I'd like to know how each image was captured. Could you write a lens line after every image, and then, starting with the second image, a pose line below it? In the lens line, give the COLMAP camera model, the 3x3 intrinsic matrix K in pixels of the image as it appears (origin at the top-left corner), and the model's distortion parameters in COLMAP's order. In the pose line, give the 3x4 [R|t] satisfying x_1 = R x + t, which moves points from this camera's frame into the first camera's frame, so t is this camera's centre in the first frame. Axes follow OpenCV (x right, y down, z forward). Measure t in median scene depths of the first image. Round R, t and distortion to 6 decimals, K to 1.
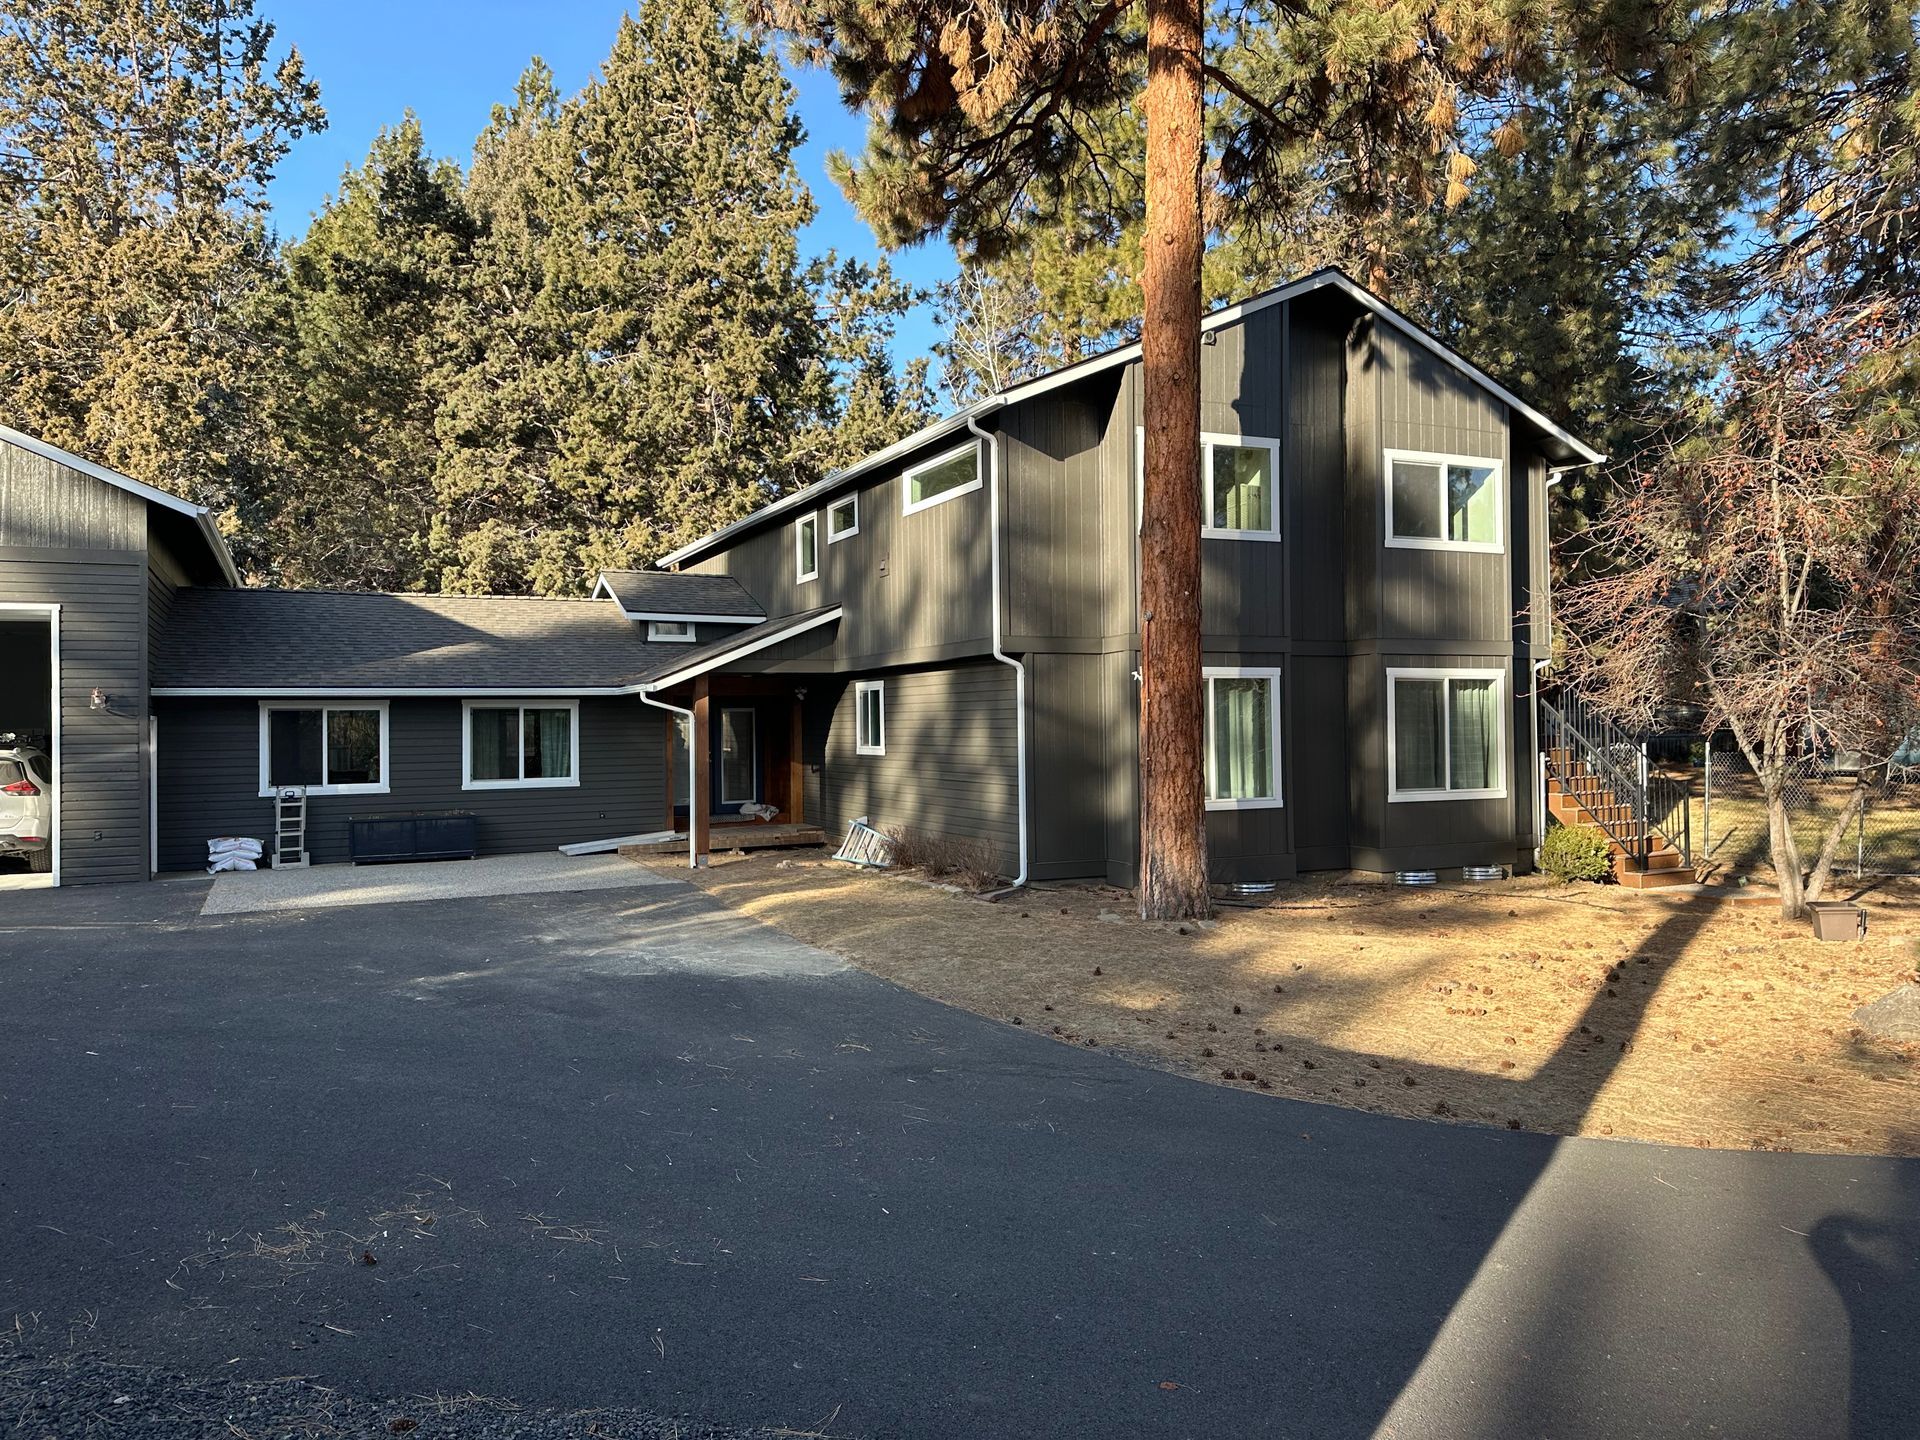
lens RADIAL K [[1345.0, 0, 954.6], [0, 1345.0, 711.7], [0, 0, 1]] dist [0.028515, -0.028858]
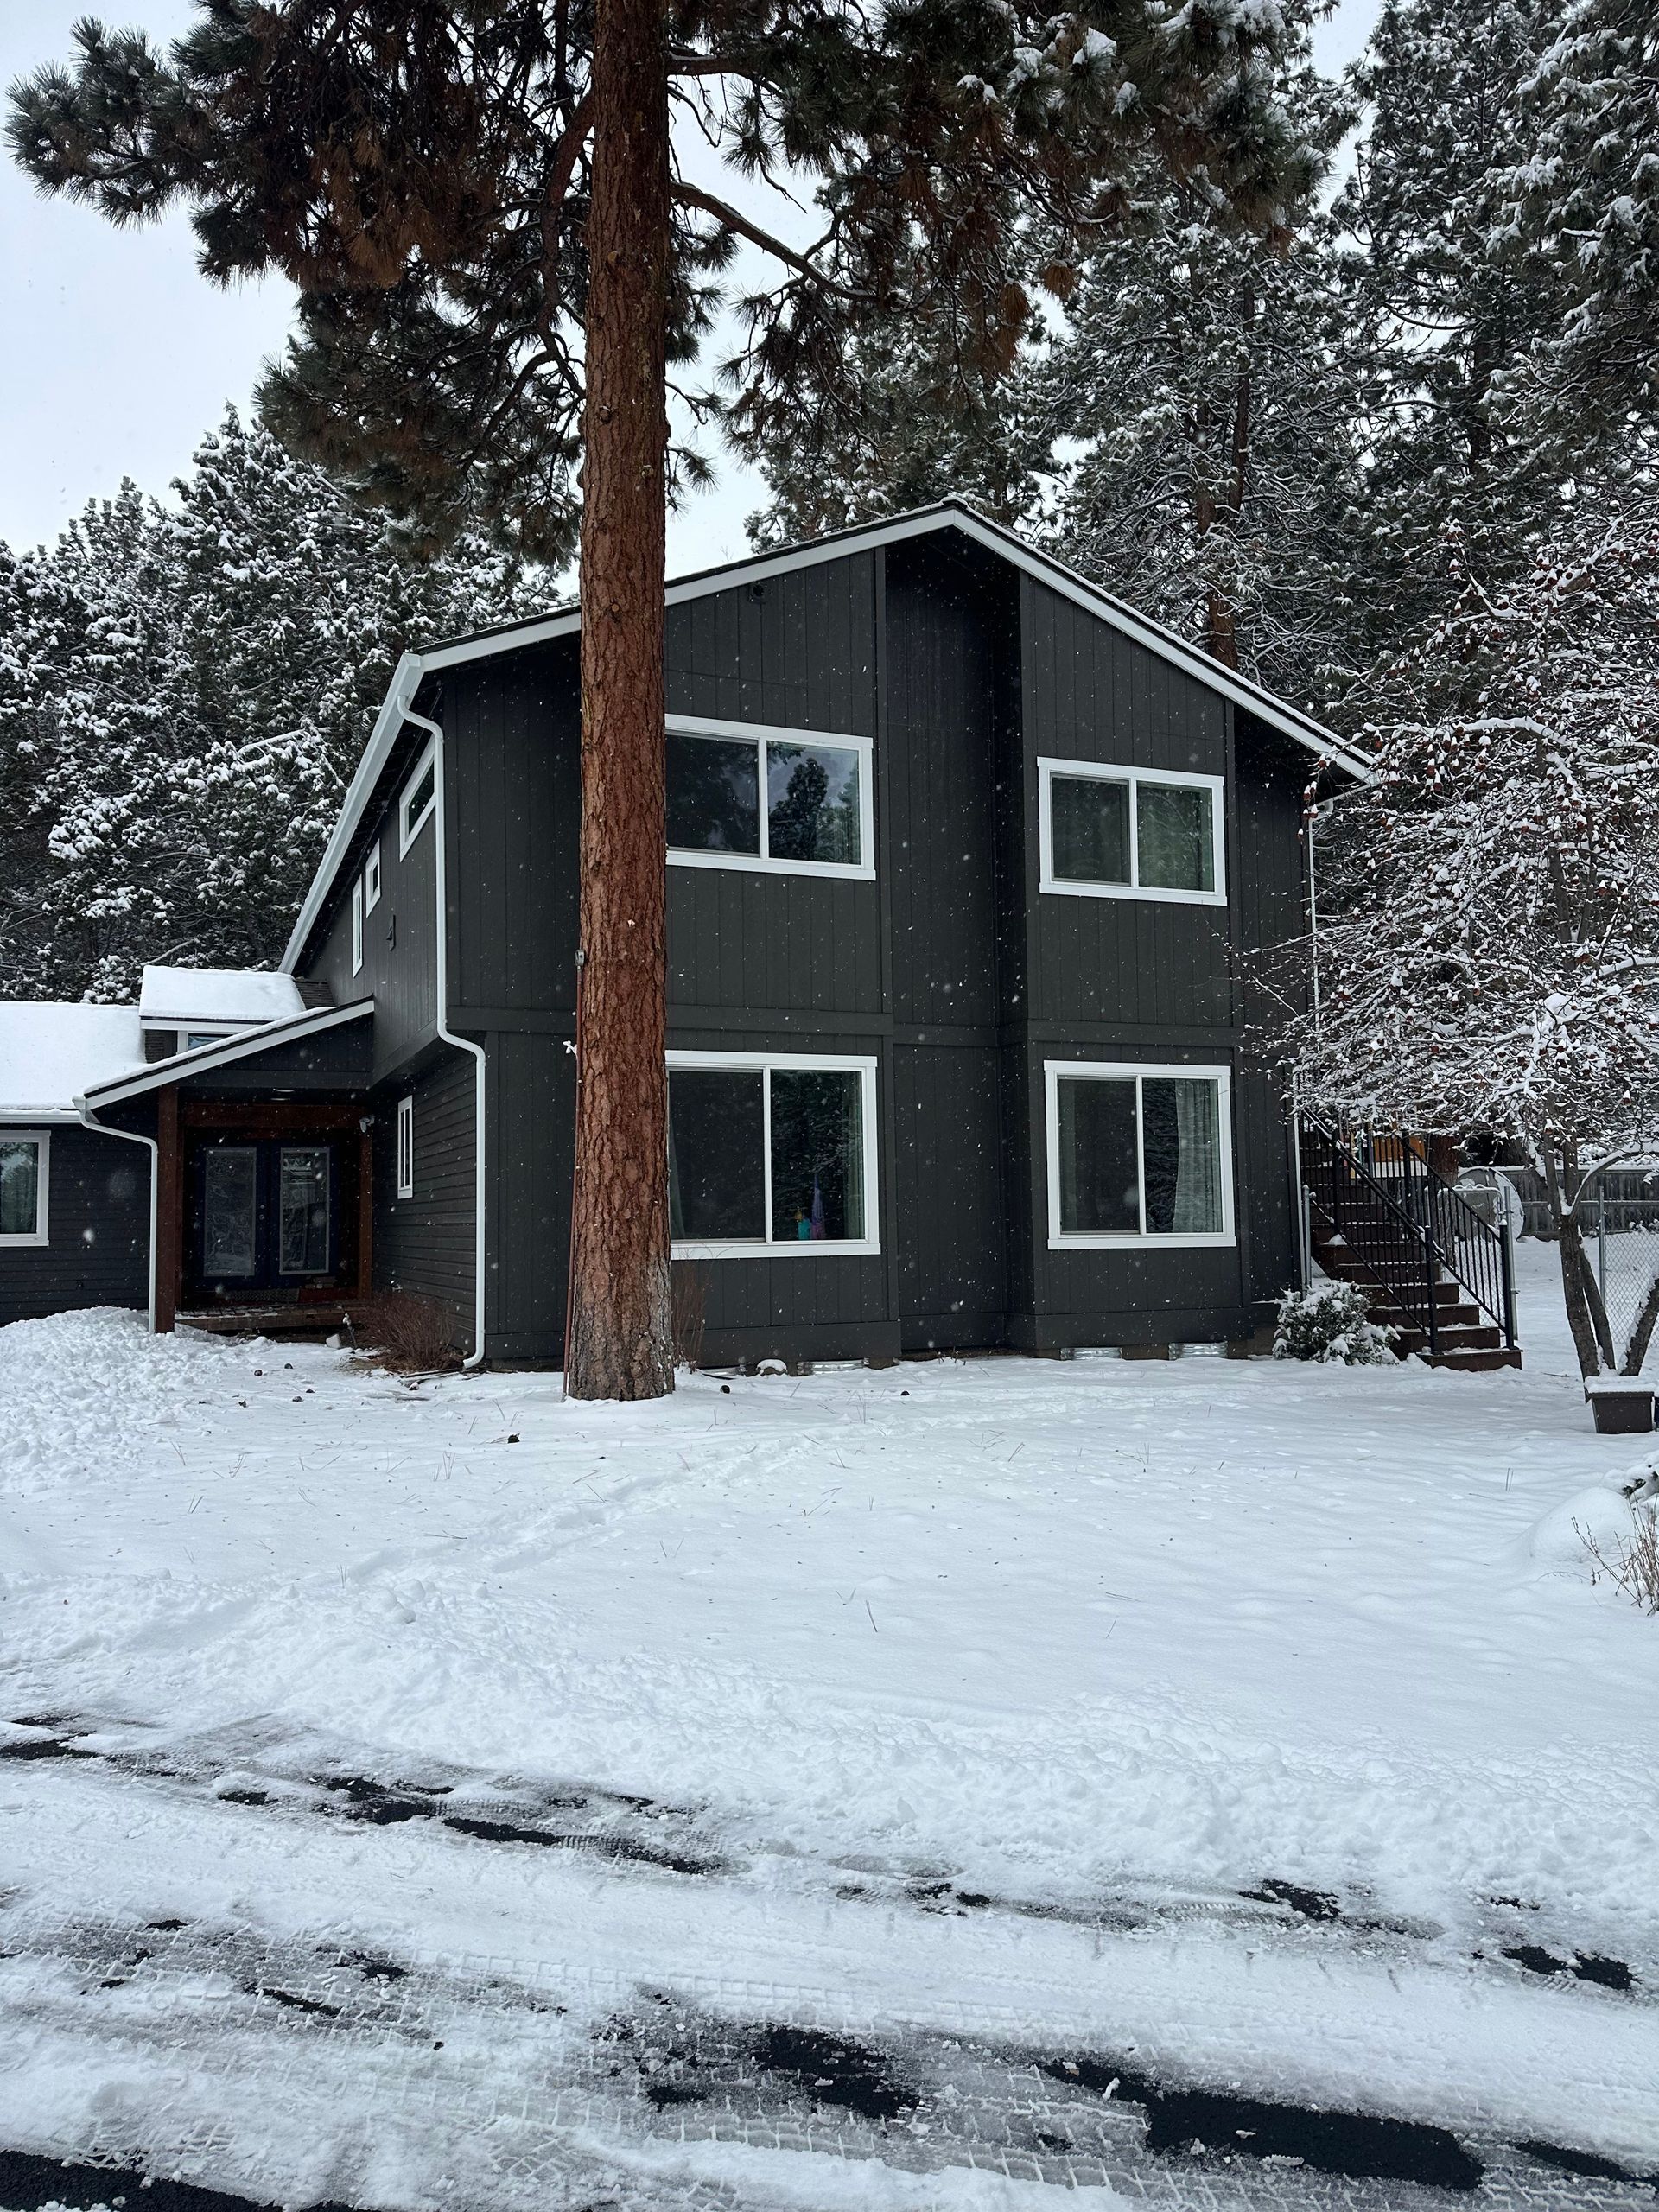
lens RADIAL K [[1549.5, 0, 809.5], [0, 1549.5, 1103.1], [0, 0, 1]] dist [0.028515, -0.028858]
pose [[0.998587, -0.006542, -0.052739, 0.239981], [0.002982, 0.997728, -0.067303, 0.044153], [0.053059, 0.067050, 0.996338, 0.185751]]
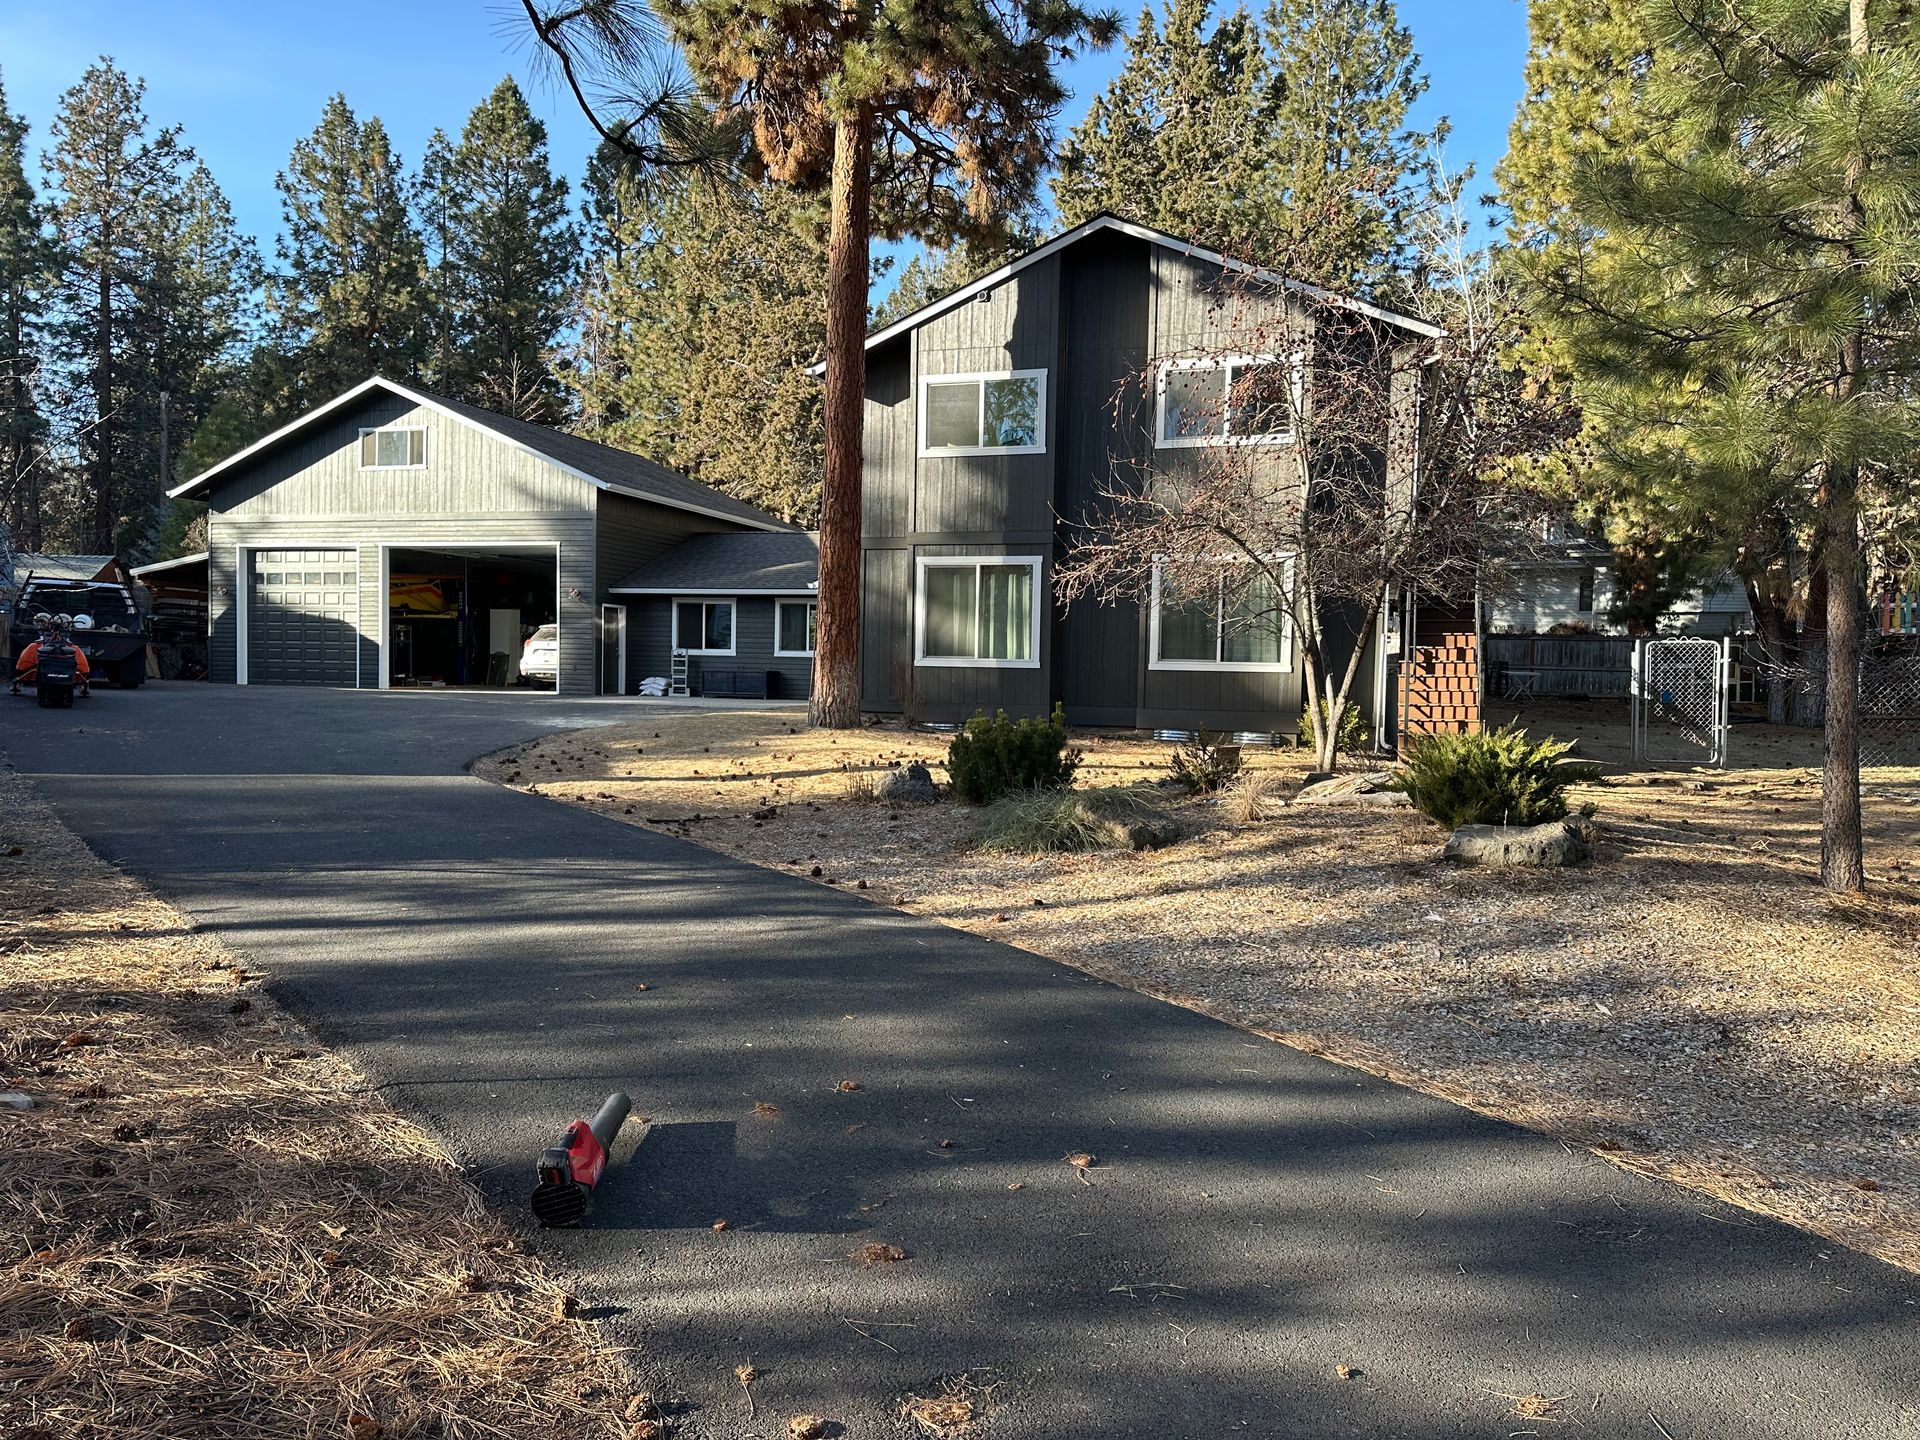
lens RADIAL K [[1345.0, 0, 956.0], [0, 1345.0, 721.0], [0, 0, 1]] dist [0.028515, -0.028858]
pose [[0.714678, 0.054250, -0.697346, 1.006170], [-0.023860, 0.998298, 0.053210, 0.053185], [0.699046, -0.021389, 0.714757, 0.055491]]
